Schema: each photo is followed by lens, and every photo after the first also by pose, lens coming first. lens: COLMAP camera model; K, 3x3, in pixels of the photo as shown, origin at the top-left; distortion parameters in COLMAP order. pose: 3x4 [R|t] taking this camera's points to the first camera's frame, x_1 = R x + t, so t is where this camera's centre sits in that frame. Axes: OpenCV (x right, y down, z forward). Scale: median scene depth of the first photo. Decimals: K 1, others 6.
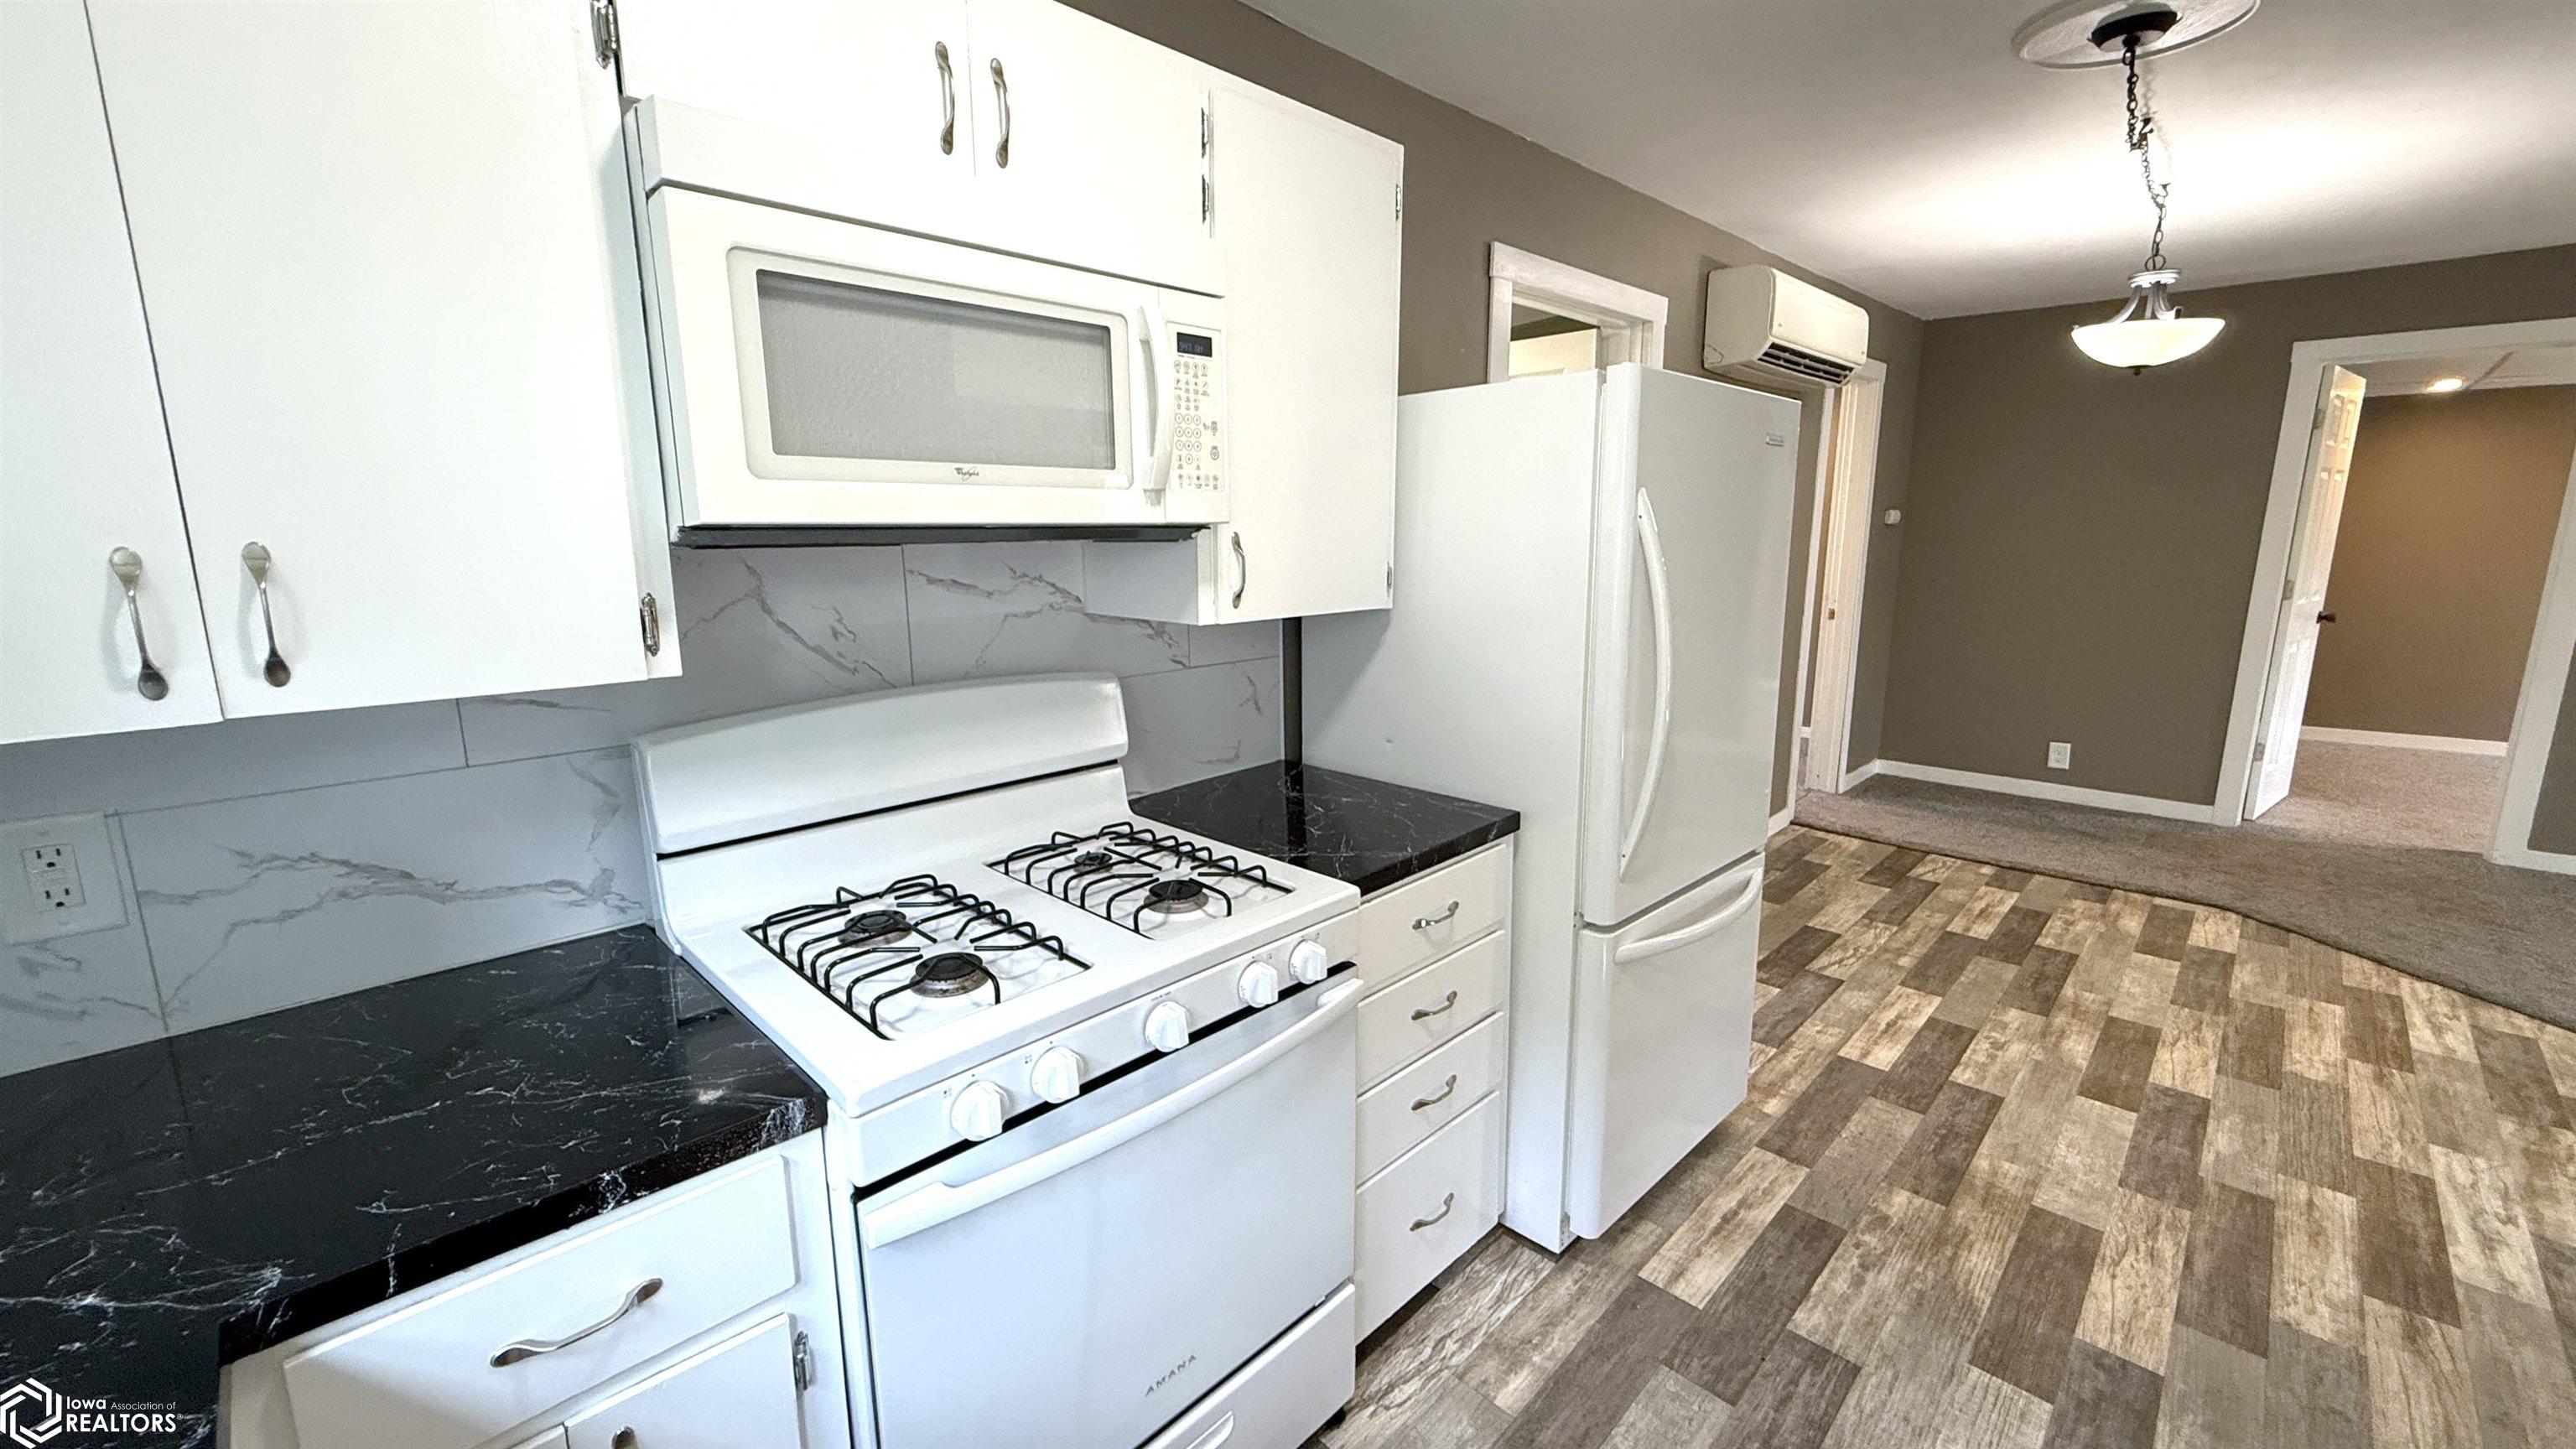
lens RADIAL K [[1027.4, 0, 1282.7], [0, 1027.4, 721.9], [0, 0, 1]] dist [-0.000062, 0.000066]
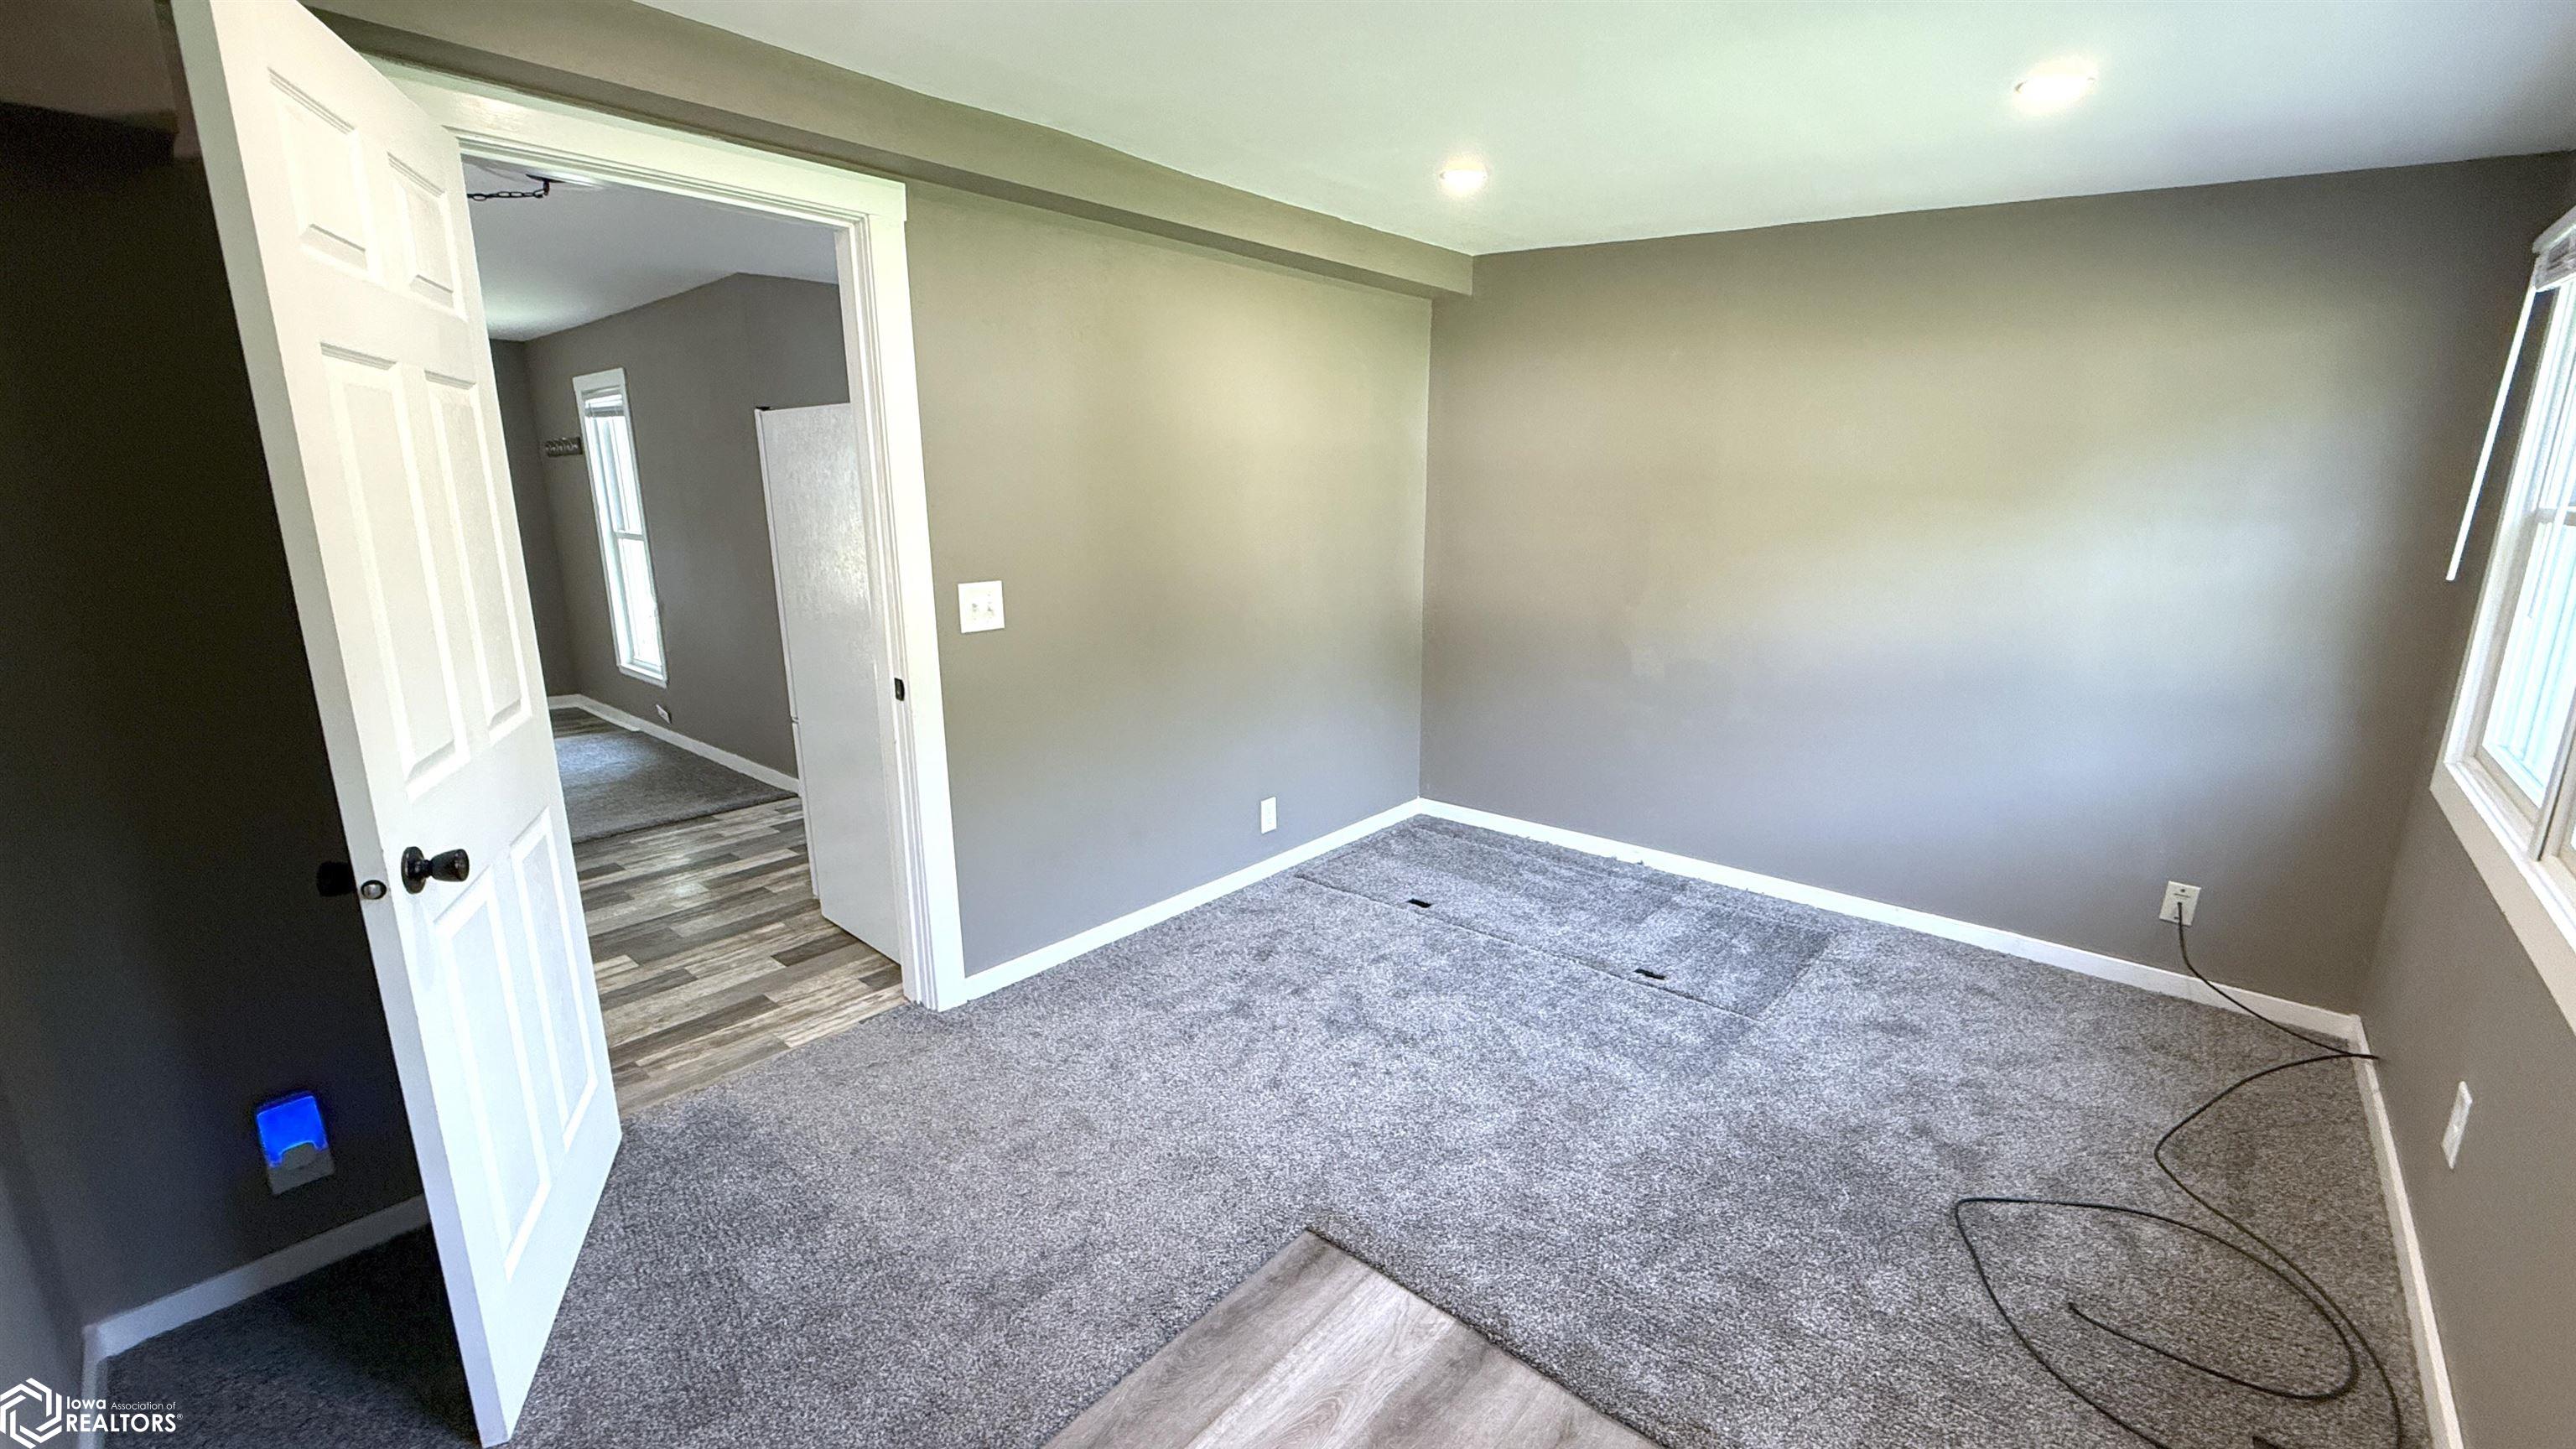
lens RADIAL K [[1043.1, 0, 1288.0], [0, 1043.1, 724.5], [0, 0, 1]] dist [-0.000331, -0.000041]
pose [[-0.998553, 0.021968, -0.049080, 0.163816], [-0.000117, 0.911856, 0.410510, -0.436347], [0.053772, 0.409922, -0.910534, 2.187622]]
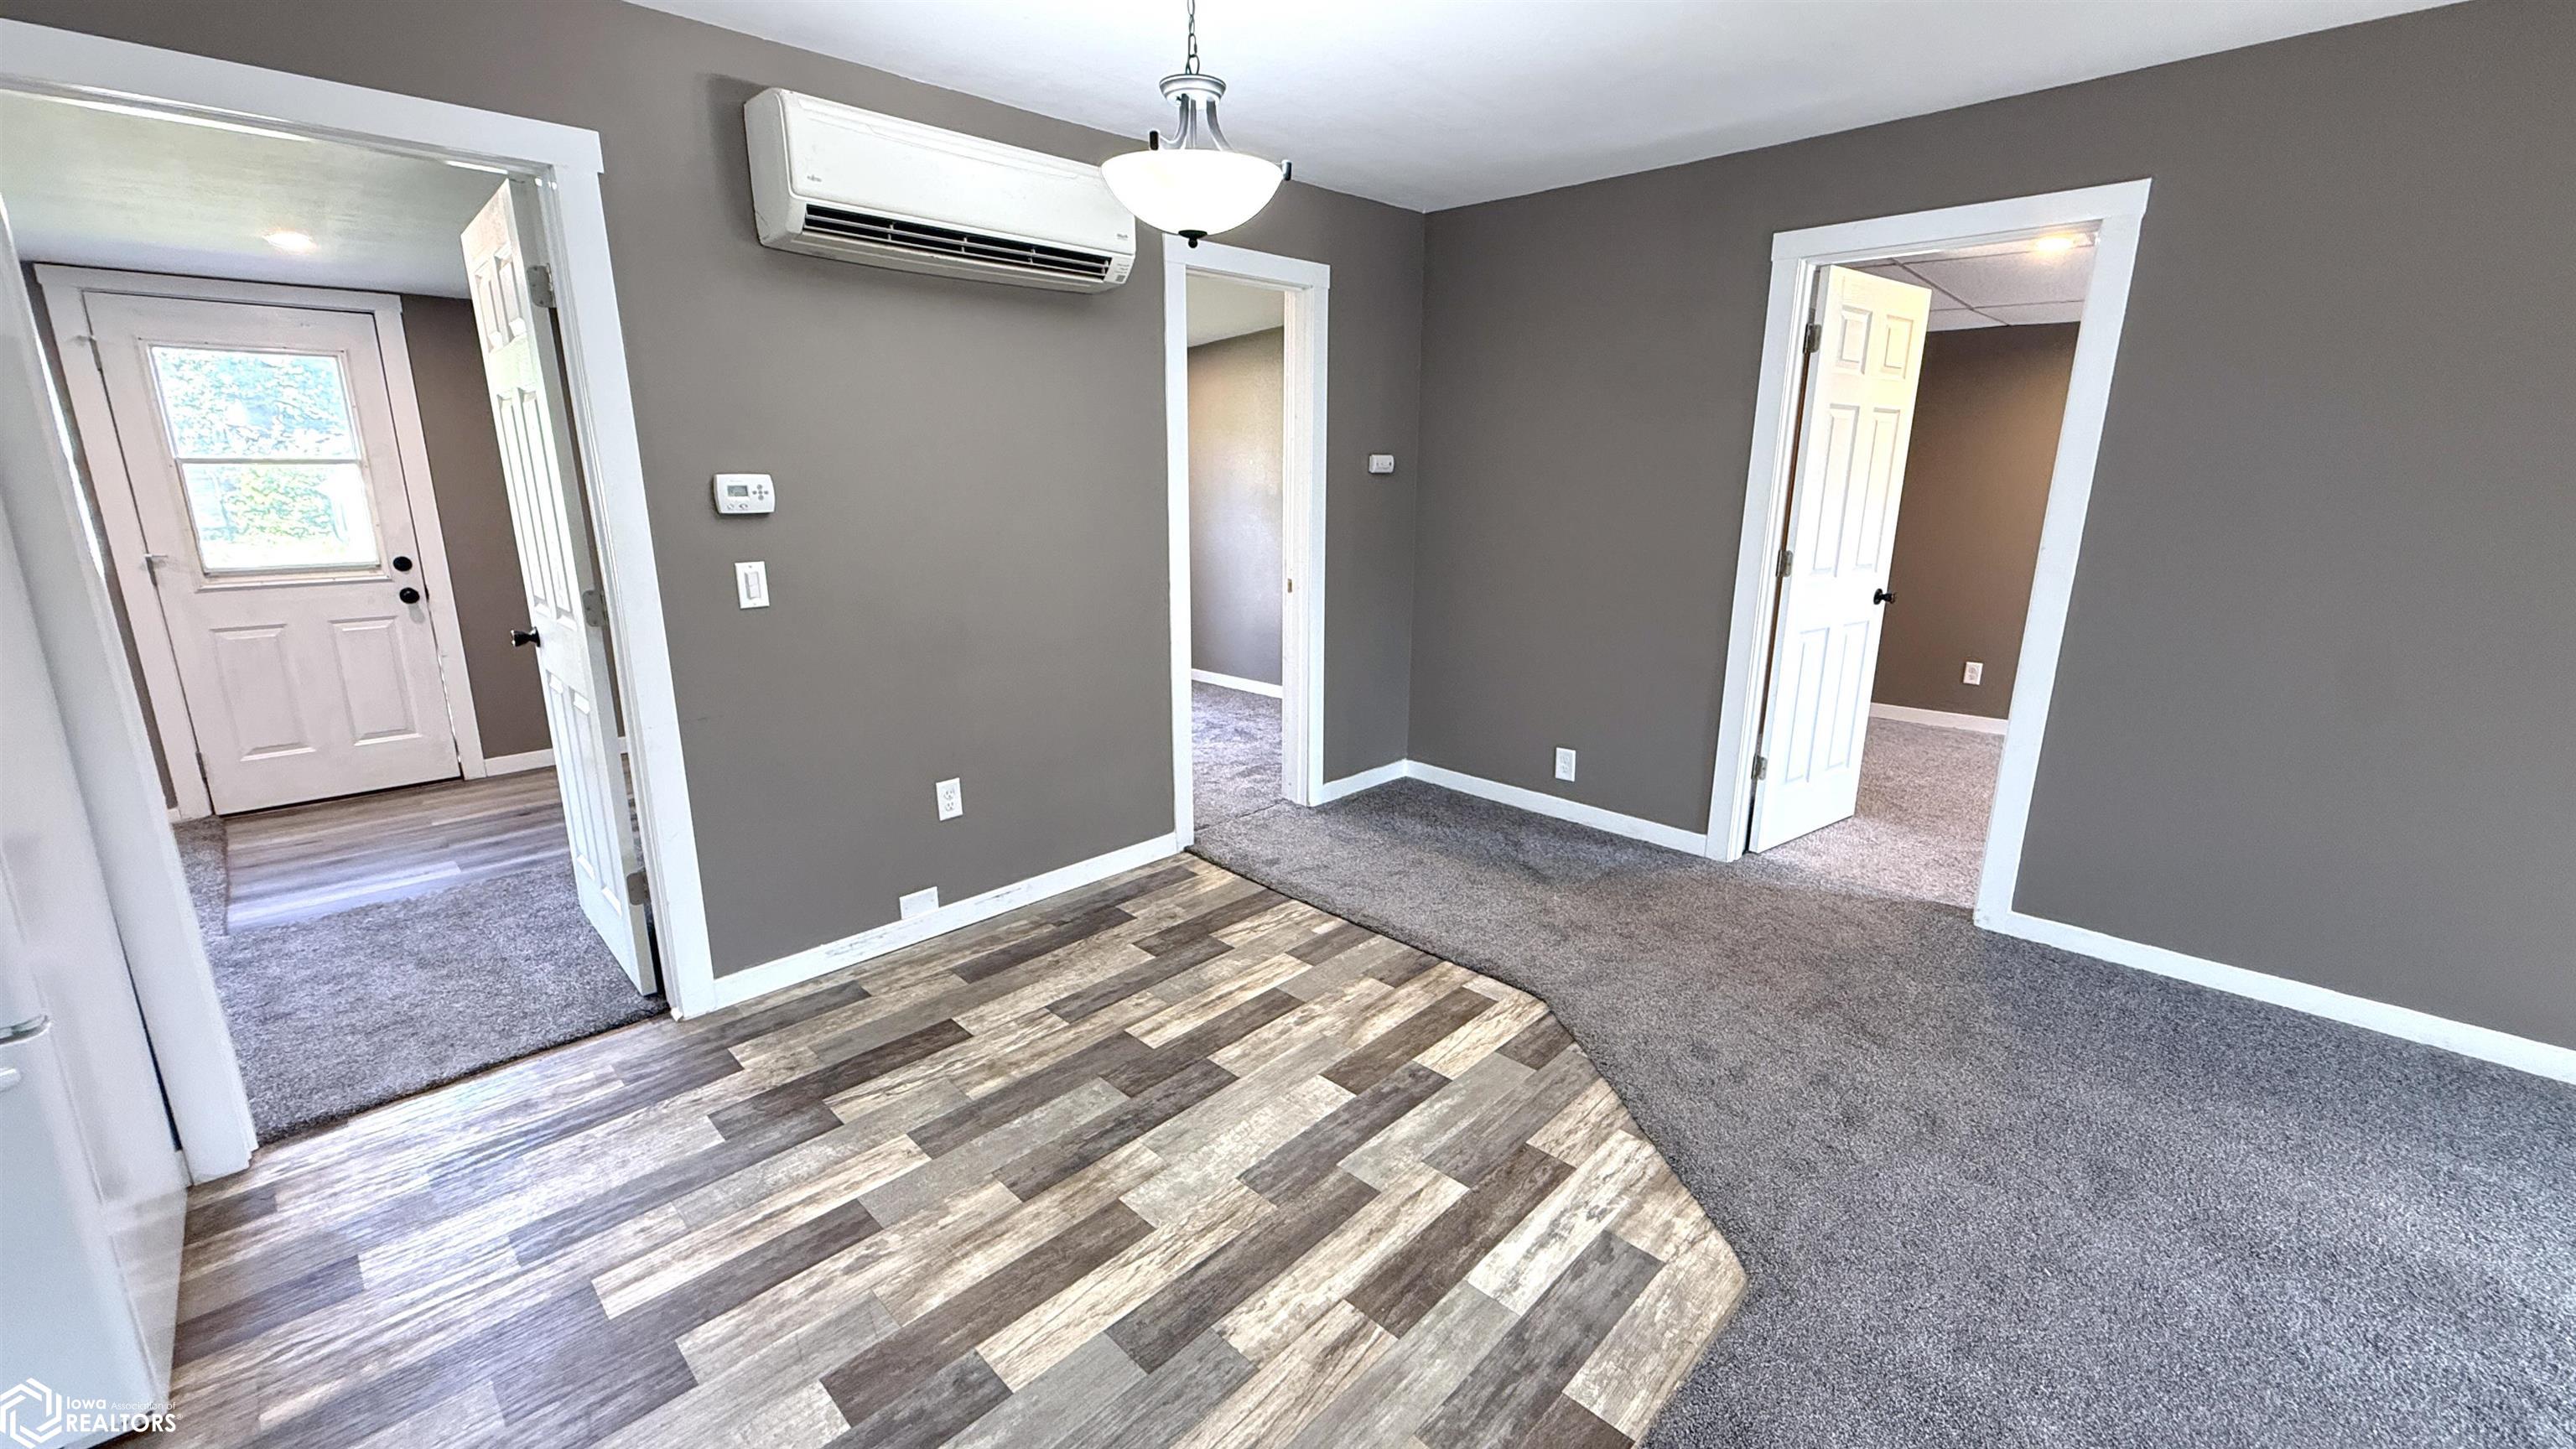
lens RADIAL K [[1027.4, 0, 1282.7], [0, 1027.4, 721.9], [0, 0, 1]] dist [-0.000062, 0.000066]
pose [[0.999949, 0.010097, -0.000080, 0.942074], [-0.010078, 0.998568, 0.052547, -0.071490], [0.000611, -0.052543, 0.998618, 0.345129]]
